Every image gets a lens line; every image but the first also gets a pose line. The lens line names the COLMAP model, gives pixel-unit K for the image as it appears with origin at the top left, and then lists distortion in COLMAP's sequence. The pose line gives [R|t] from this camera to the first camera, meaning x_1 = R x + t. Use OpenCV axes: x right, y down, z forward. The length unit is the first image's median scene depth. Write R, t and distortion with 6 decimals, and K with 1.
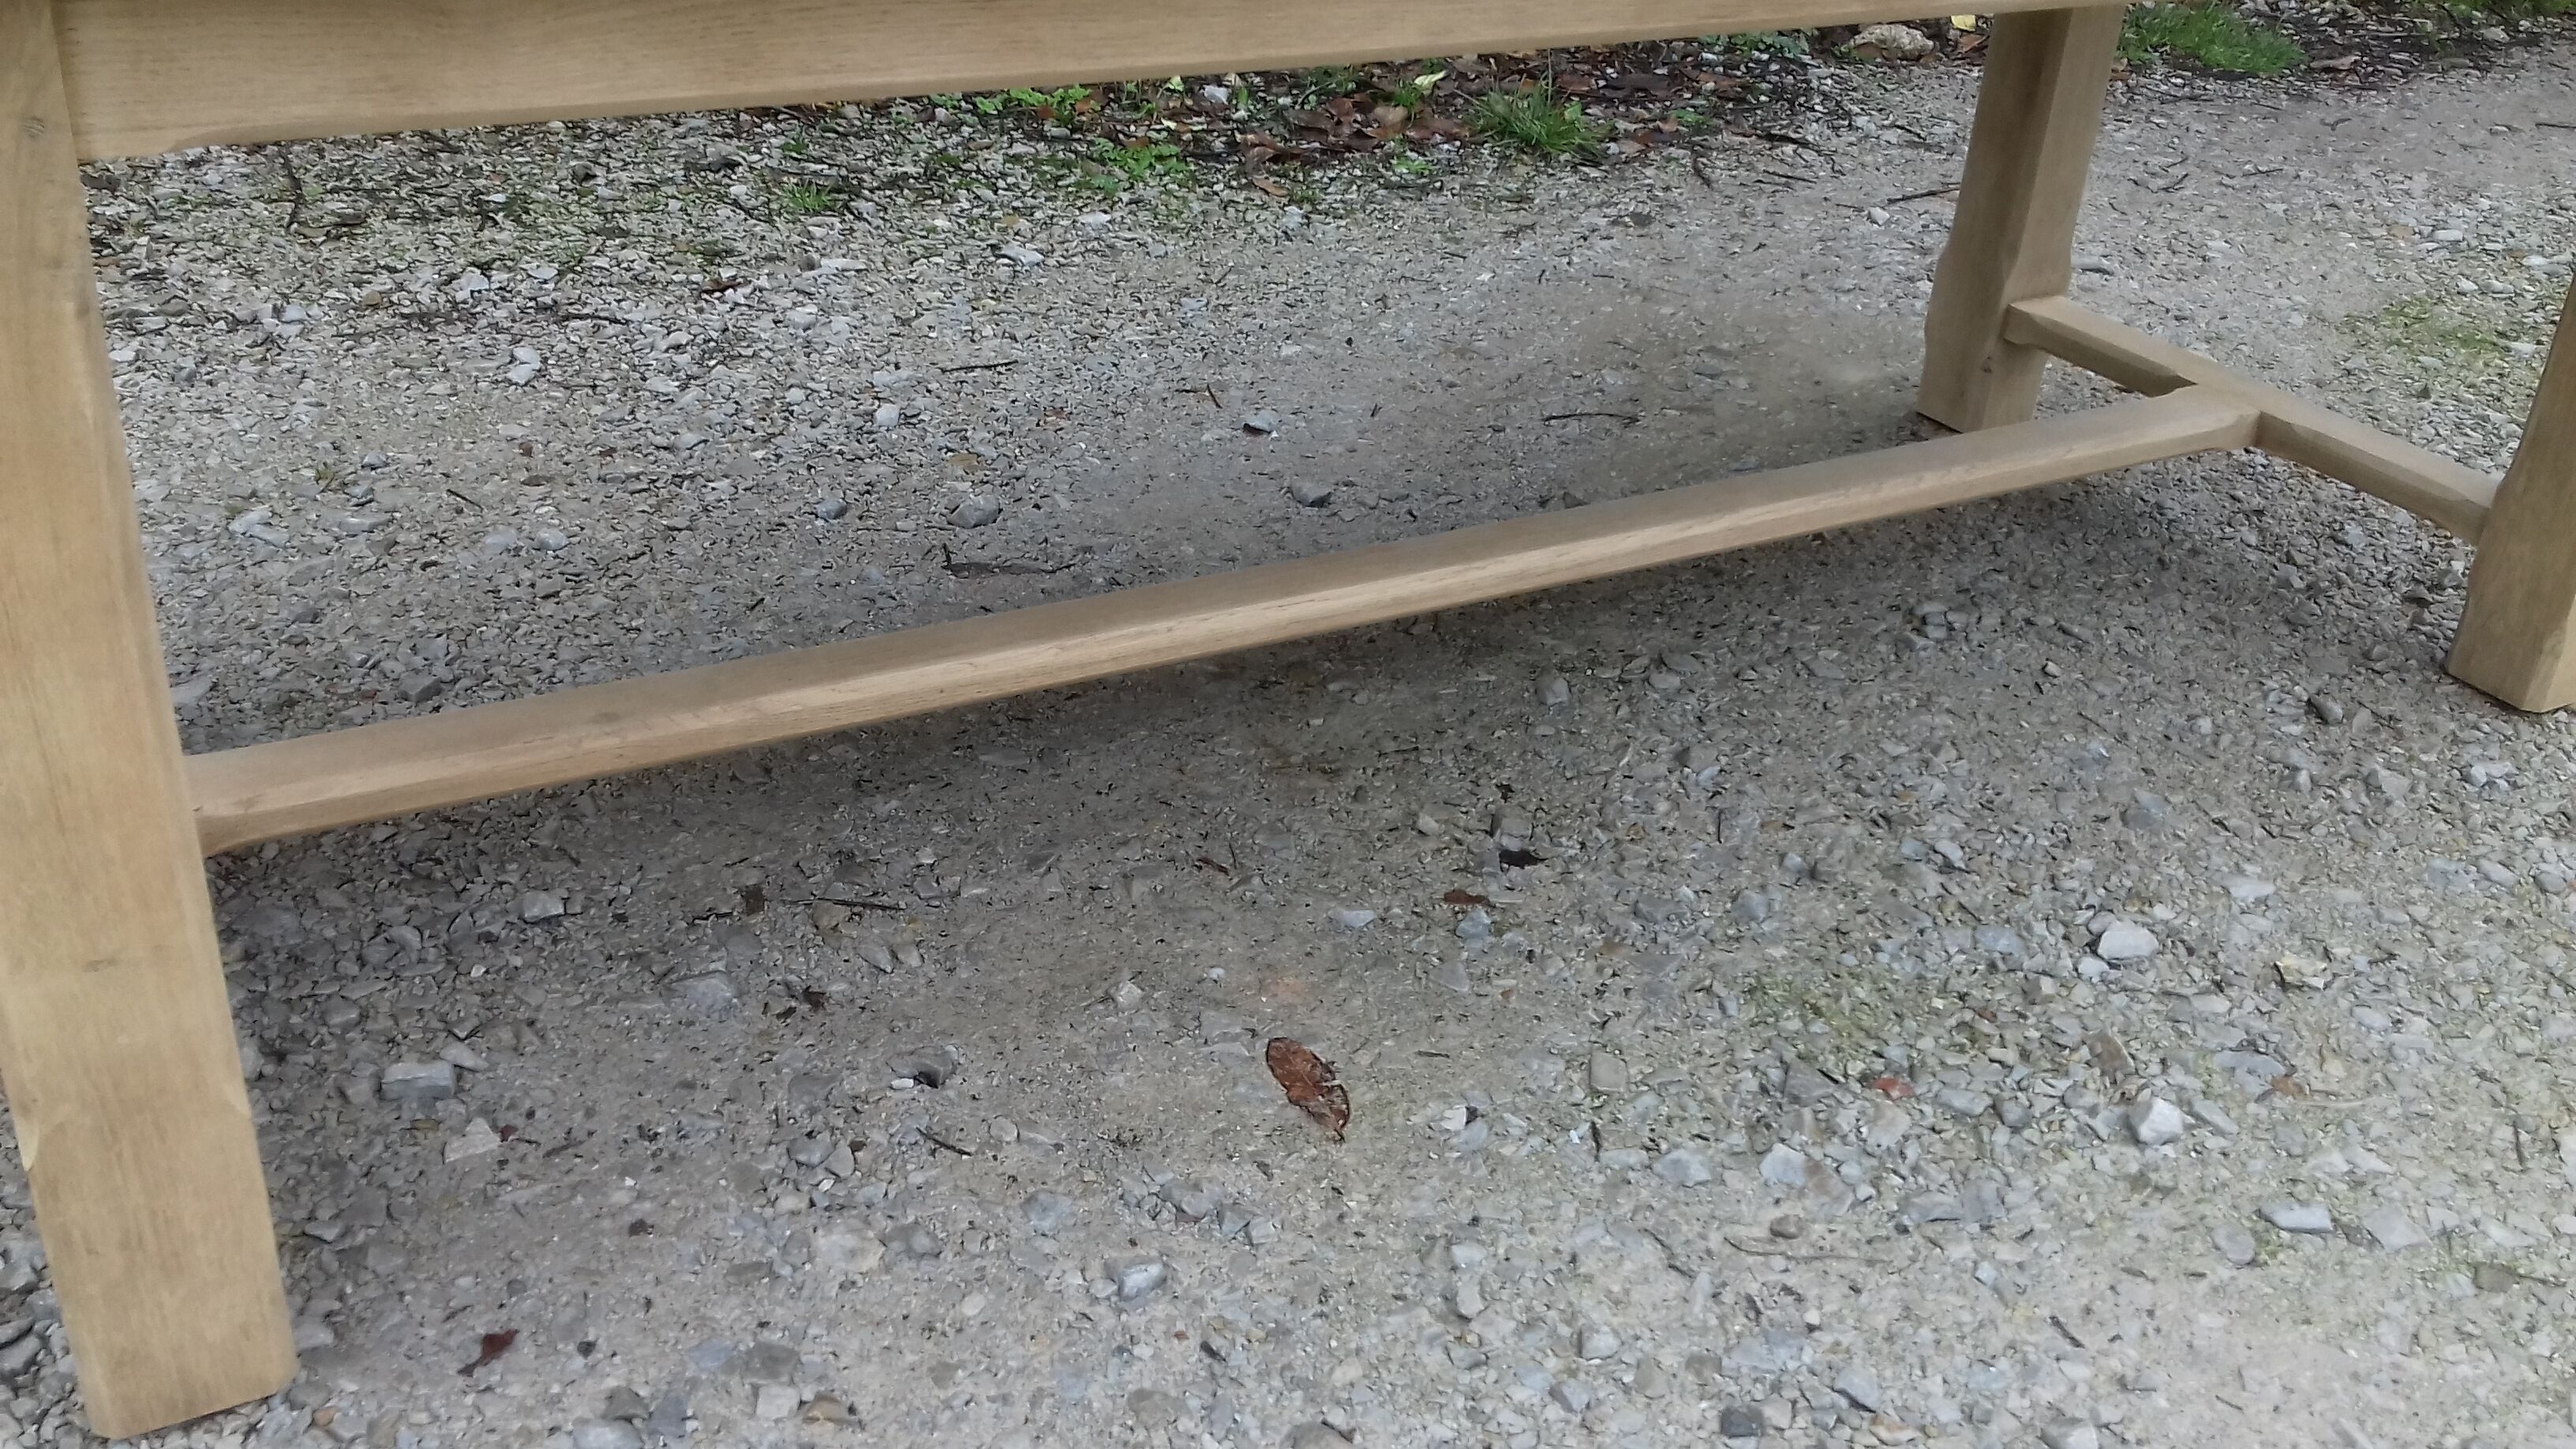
lens RADIAL K [[2412.4, 0, 1312.2], [0, 2412.4, 737.3], [0, 0, 1]] dist [0.044482, 0.000000]
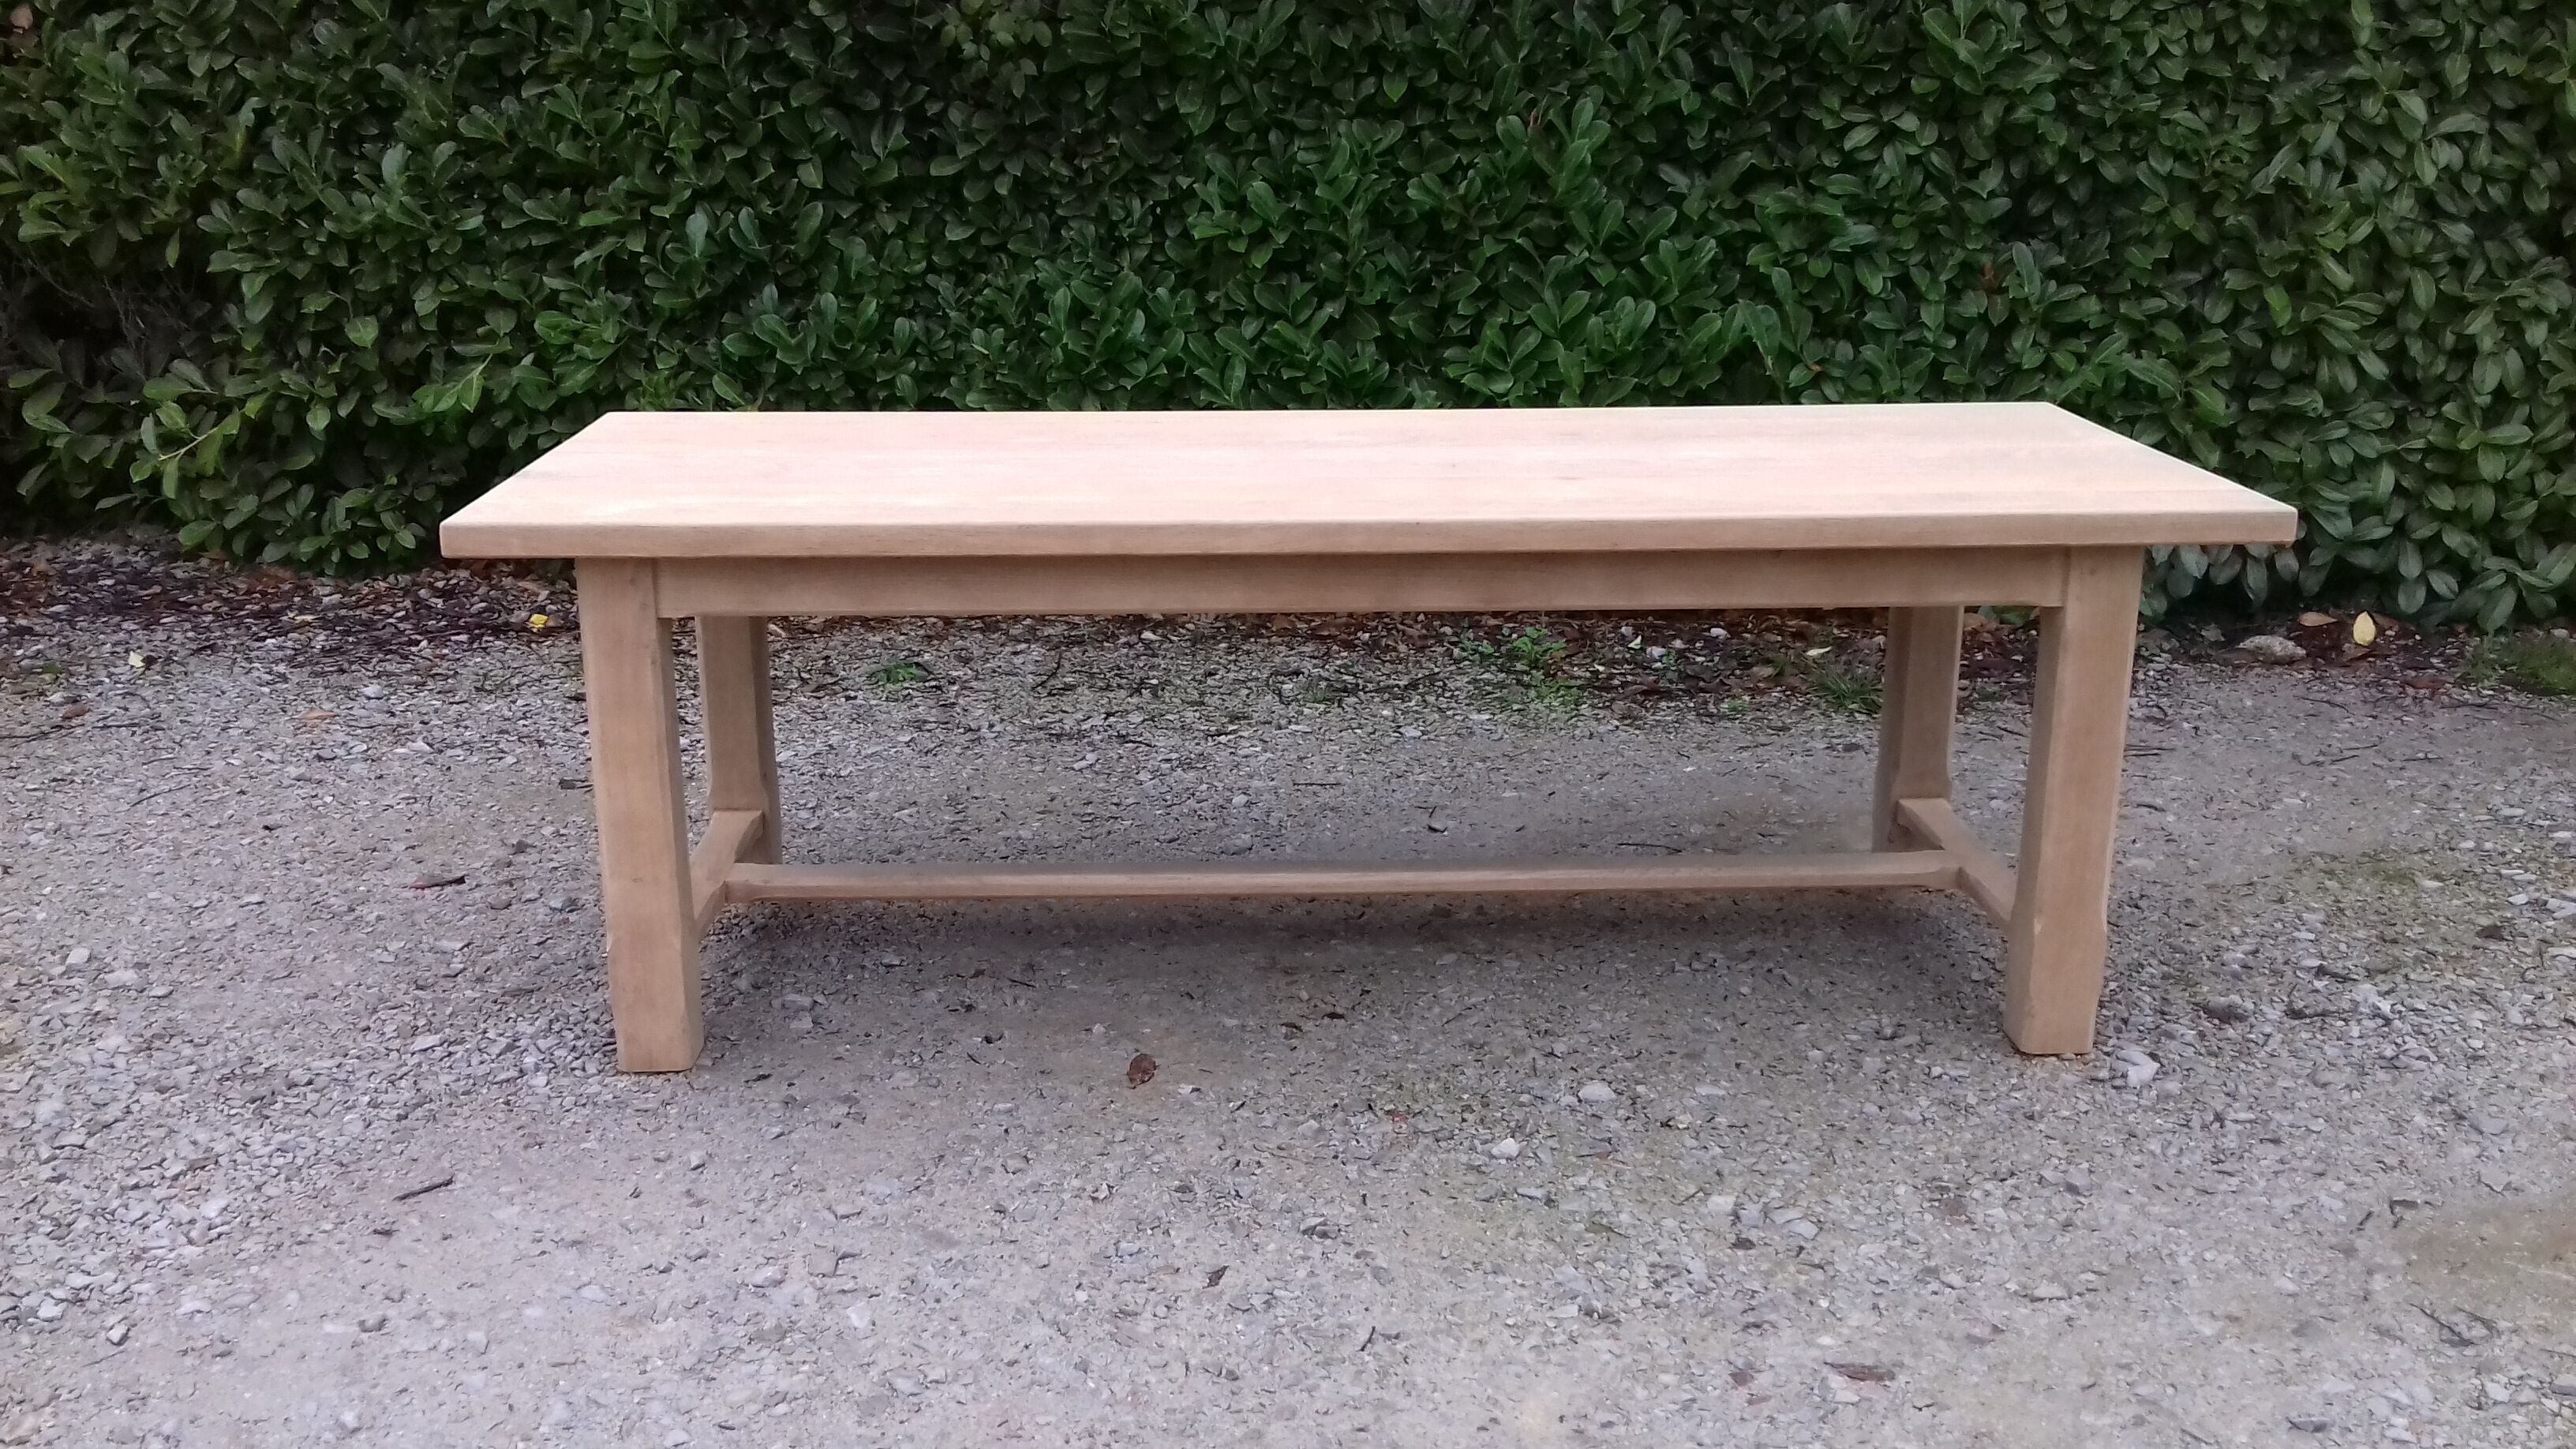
lens RADIAL K [[2412.4, 0, 1283.2], [0, 2412.4, 739.5], [0, 0, 1]] dist [0.044482, 0.000000]
pose [[0.883950, 0.075466, -0.461451, 0.806885], [-0.177760, 0.967028, -0.182367, 0.171159], [0.432474, 0.243231, 0.868220, -0.656304]]
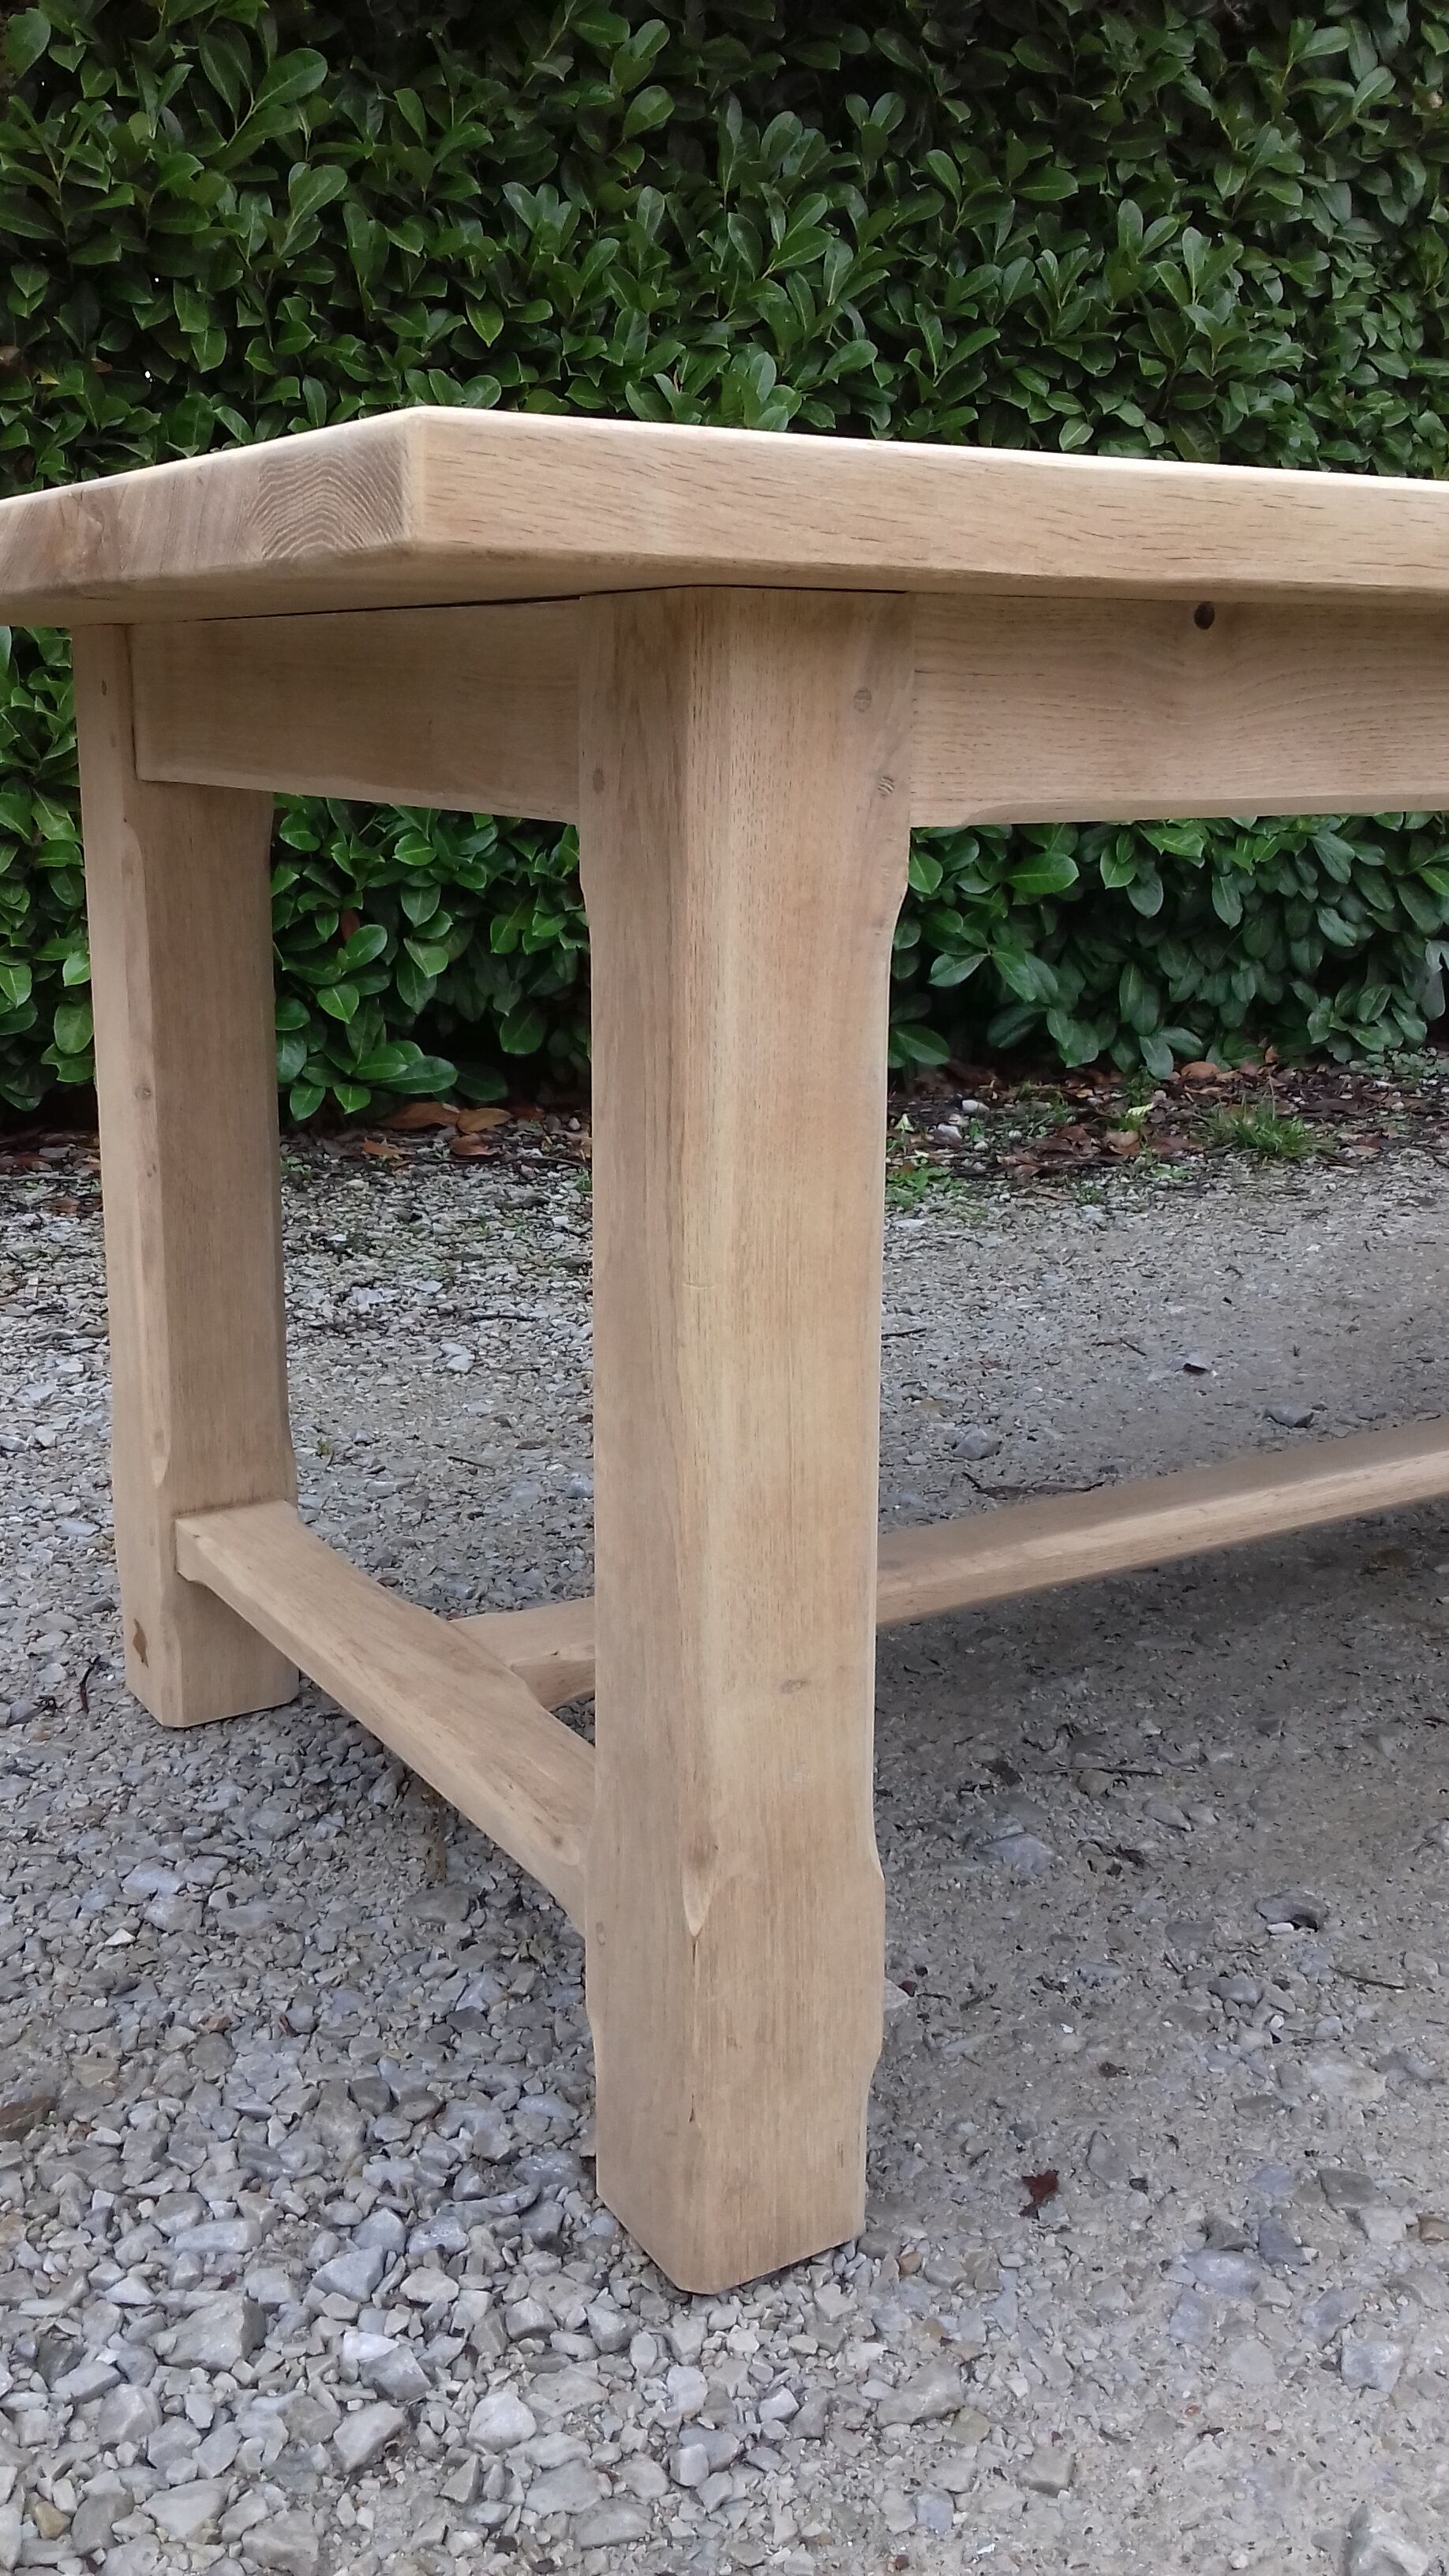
lens RADIAL K [[2412.4, 0, 748.4], [0, 2412.4, 1214.9], [0, 0, 1]] dist [0.044482, 0.000000]
pose [[0.997895, -0.060034, 0.024534, -0.279037], [0.064496, 0.958329, -0.278290, 0.094068], [-0.006805, 0.279286, 0.960184, 0.028781]]
